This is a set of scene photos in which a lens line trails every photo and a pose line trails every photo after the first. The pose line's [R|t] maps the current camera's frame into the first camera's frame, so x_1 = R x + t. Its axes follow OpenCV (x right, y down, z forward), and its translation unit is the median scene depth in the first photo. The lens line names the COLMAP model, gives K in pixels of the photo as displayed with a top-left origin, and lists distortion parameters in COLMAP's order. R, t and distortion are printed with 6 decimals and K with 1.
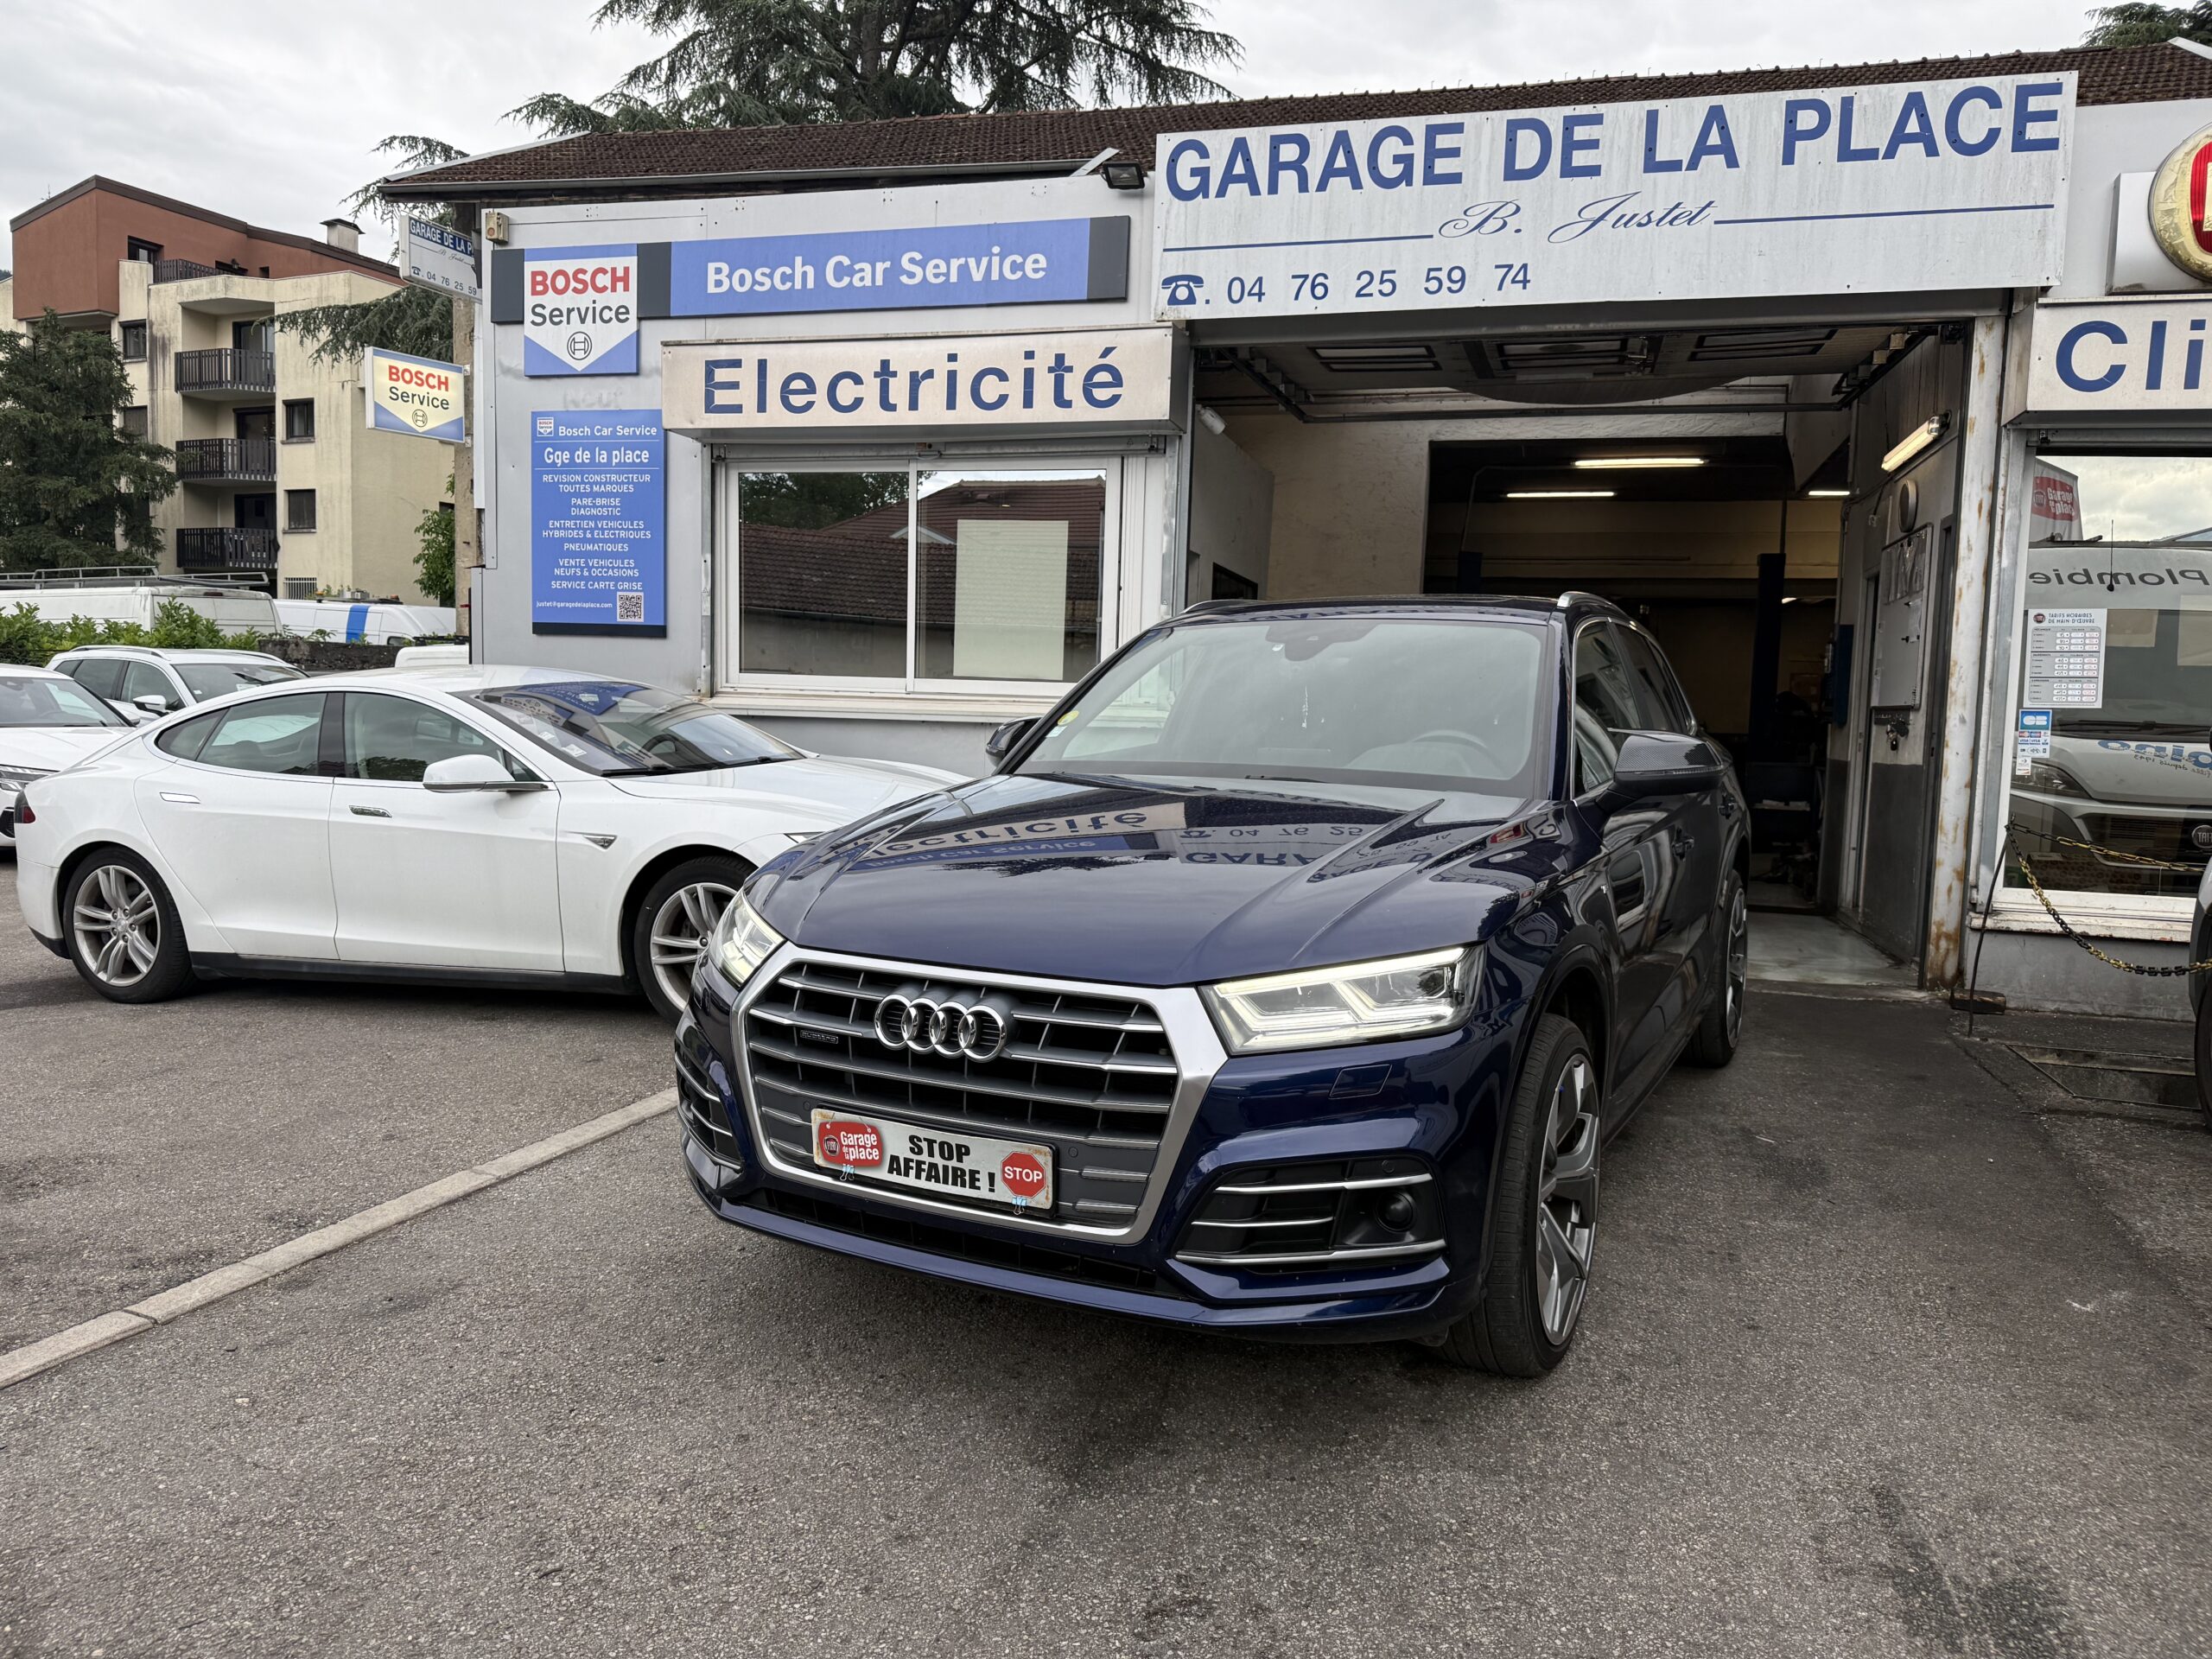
lens RADIAL K [[1540.5, 0, 1099.6], [0, 1540.5, 829.9], [0, 0, 1]] dist [0.116529, -0.167856]
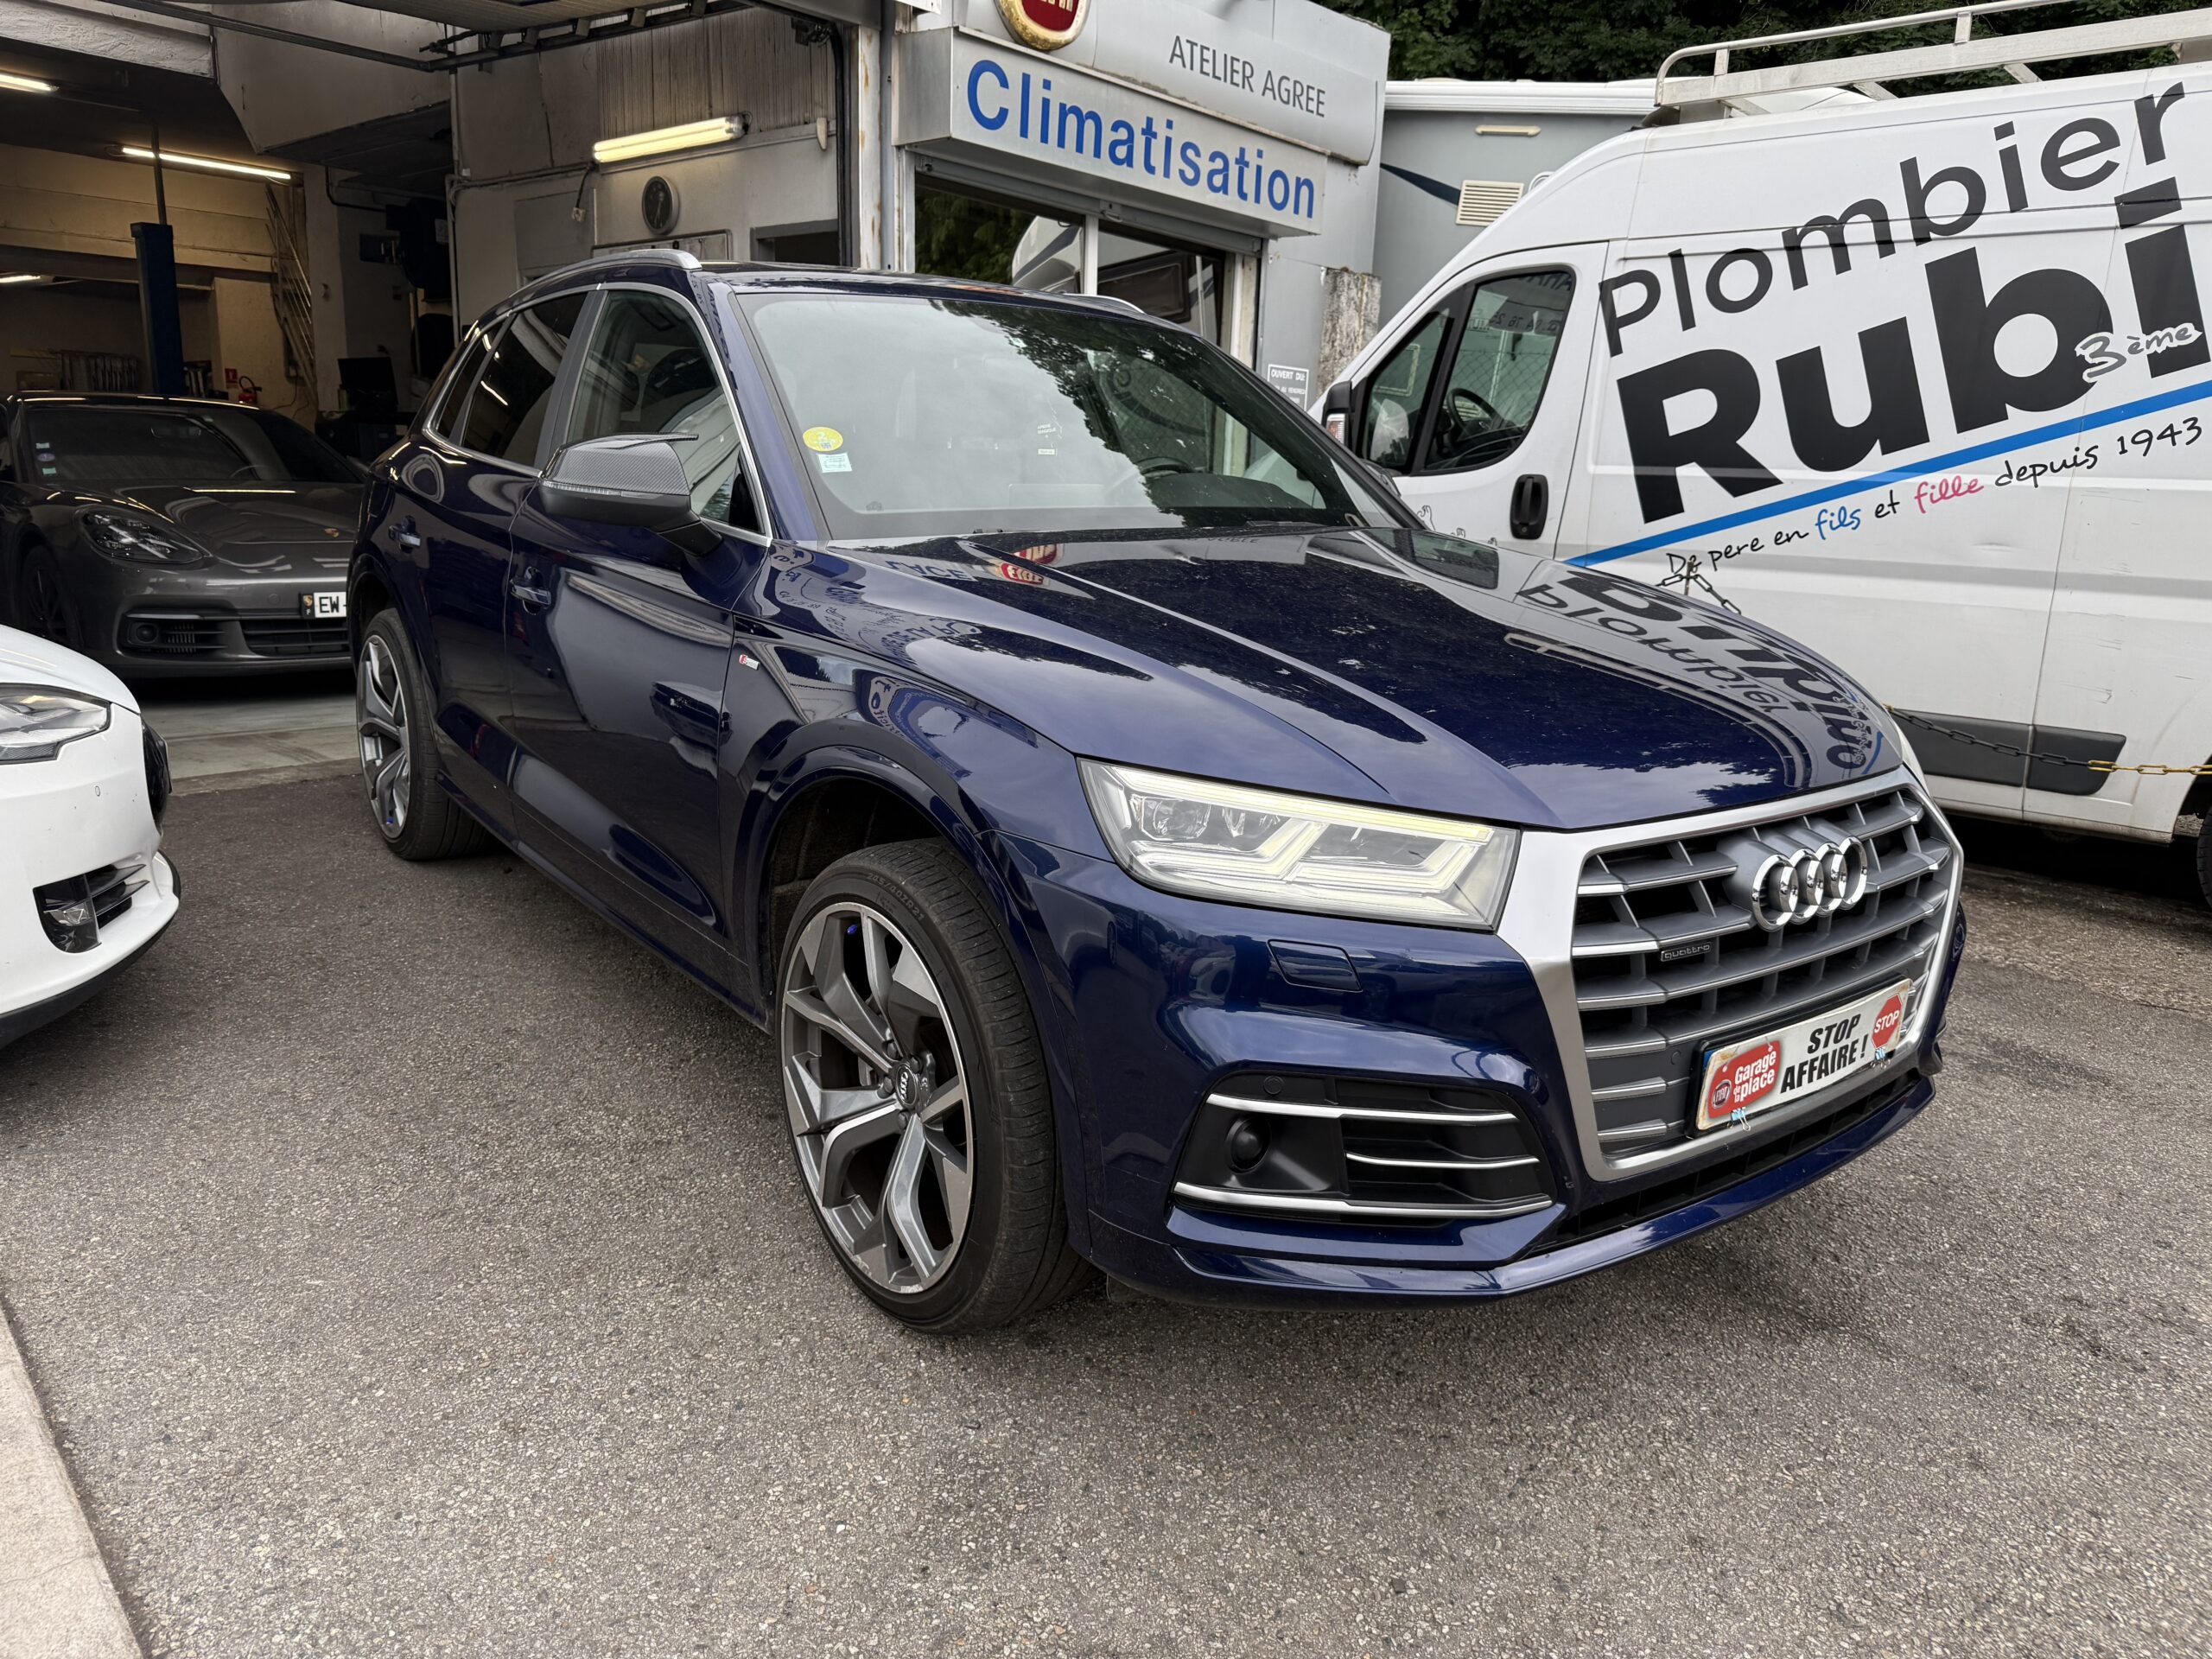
lens RADIAL K [[1565.7, 0, 1106.0], [0, 1565.7, 829.5], [0, 0, 1]] dist [0.014125, -0.023638]
pose [[0.409672, -0.219704, 0.885381, -0.350371], [0.058546, 0.974896, 0.214827, -0.029595], [-0.910352, -0.036173, 0.412250, 0.390852]]
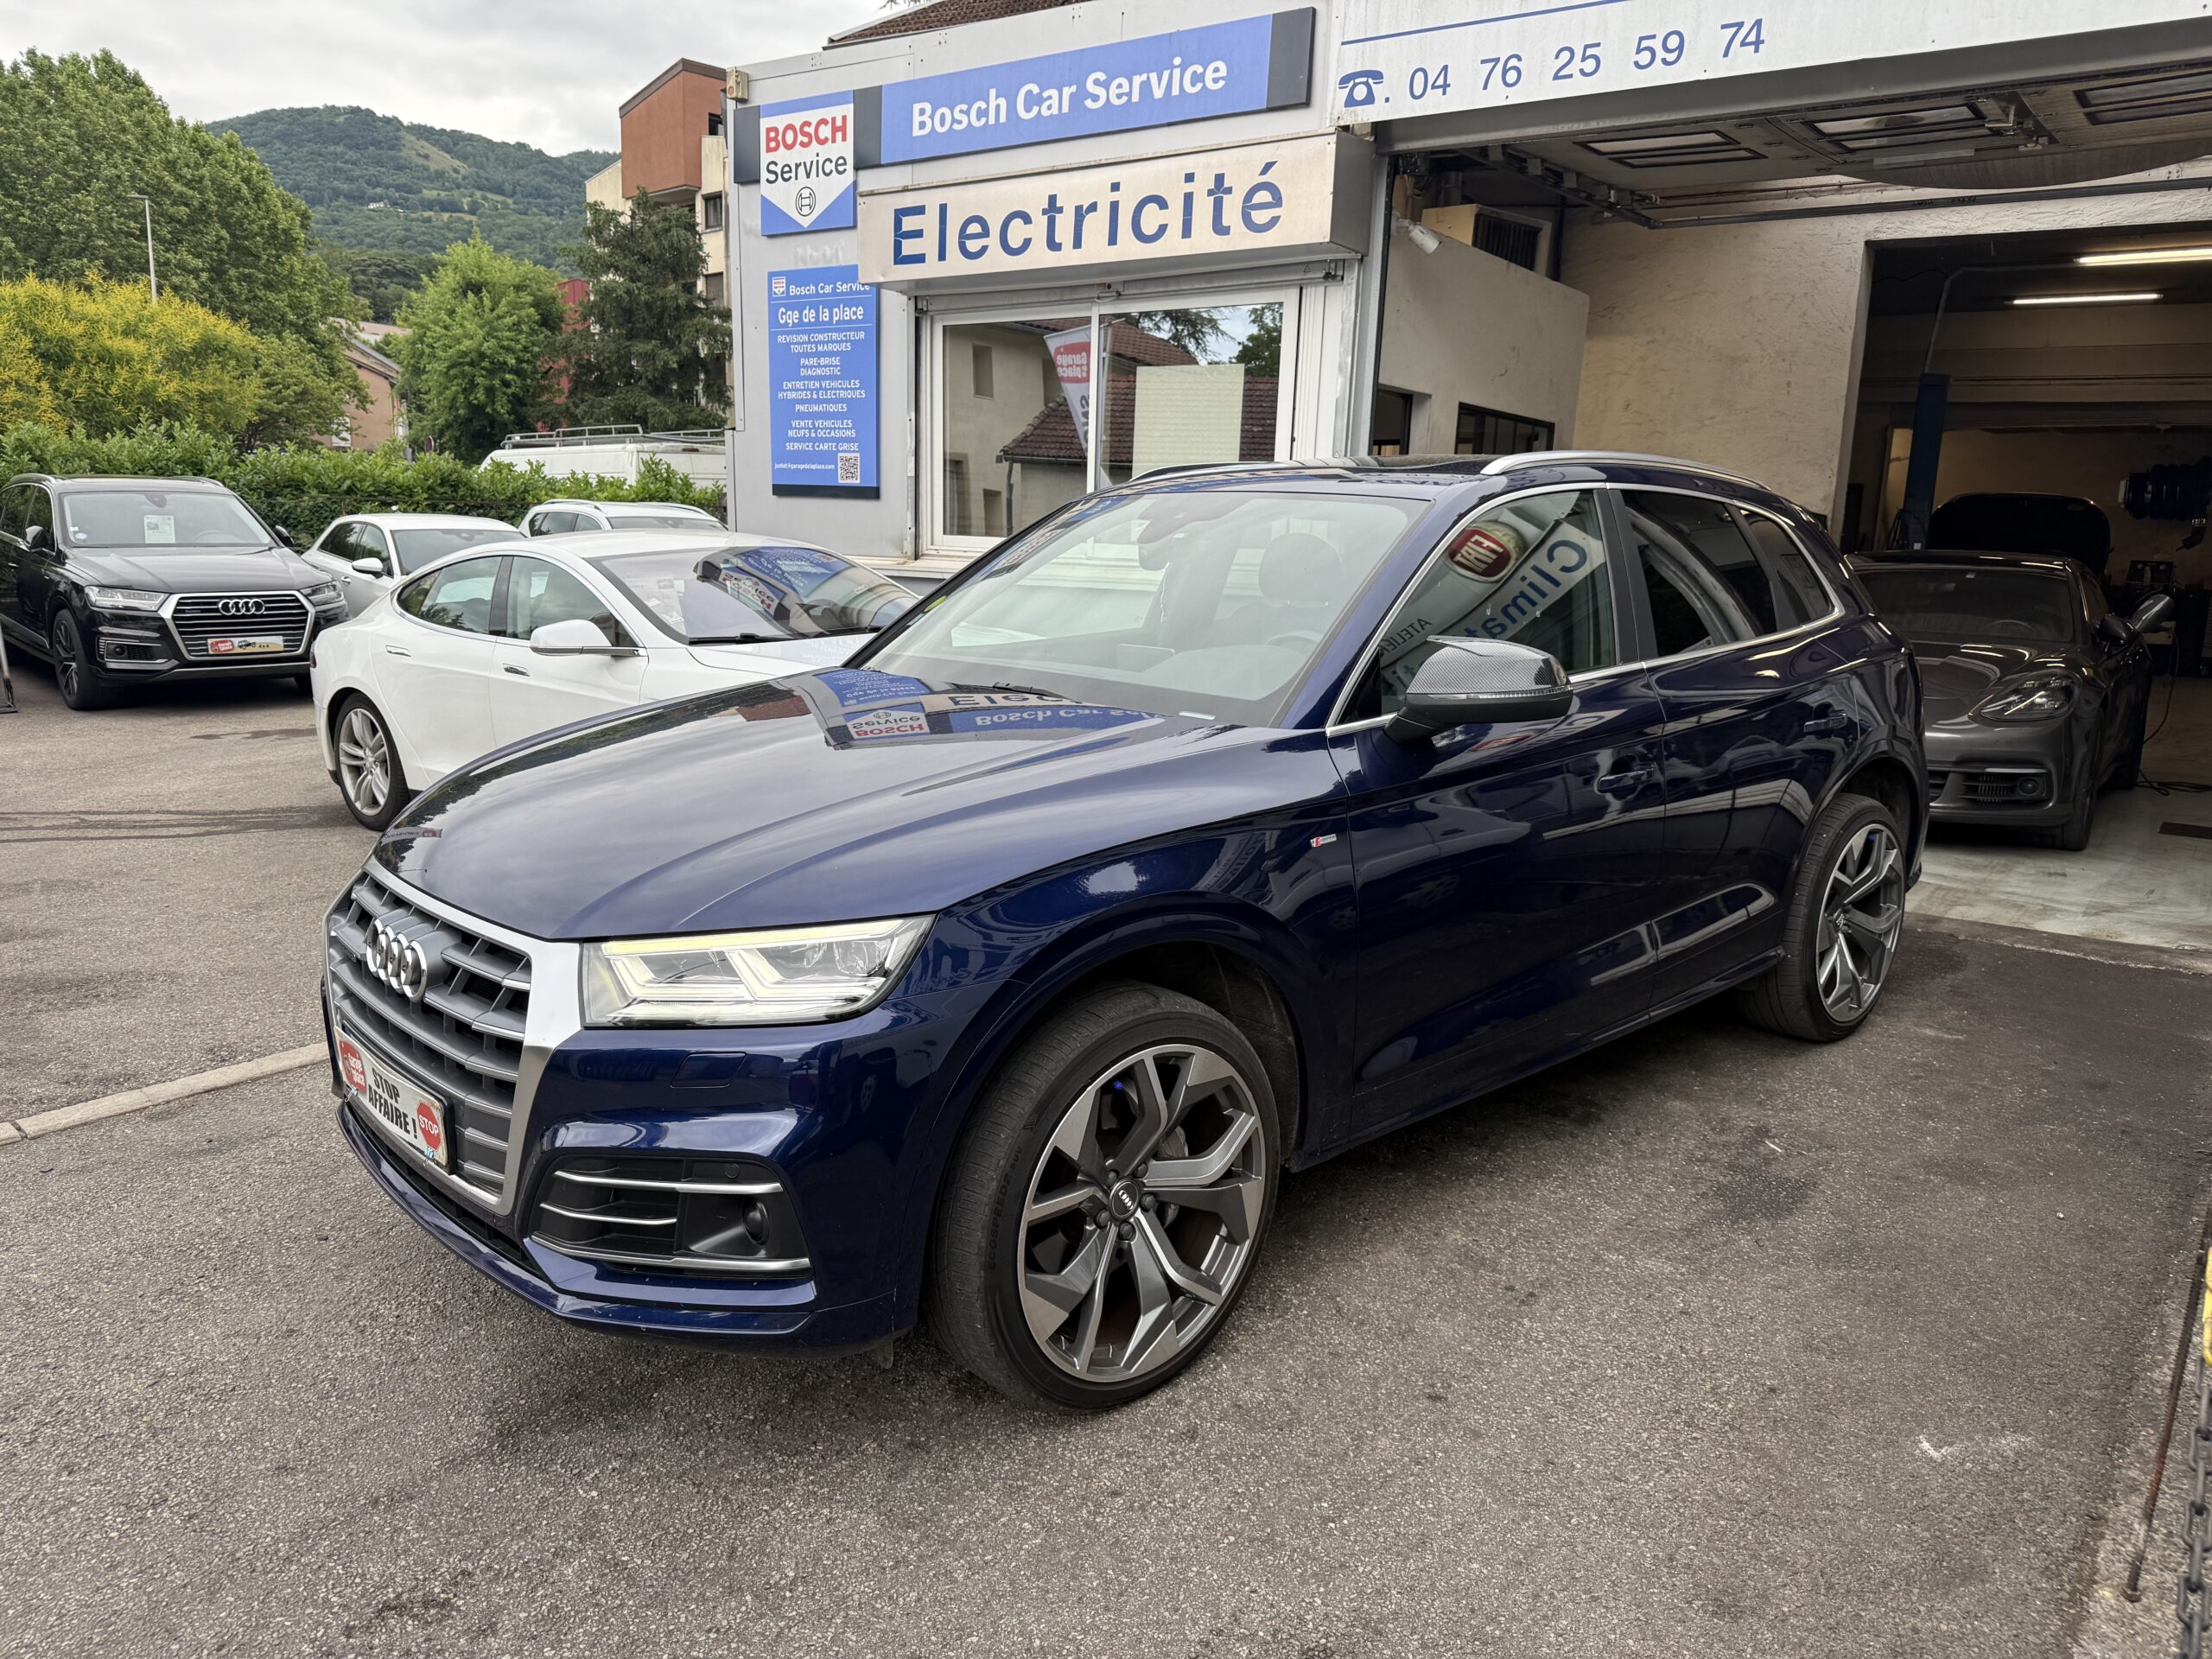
lens RADIAL K [[1563.4, 0, 1106.0], [0, 1563.4, 829.5], [0, 0, 1]] dist [0.028783, -0.029666]
pose [[0.943042, 0.064441, -0.326374, 0.237992], [-0.031878, 0.994049, 0.104161, -0.024521], [0.331144, -0.087824, 0.939484, 0.099782]]
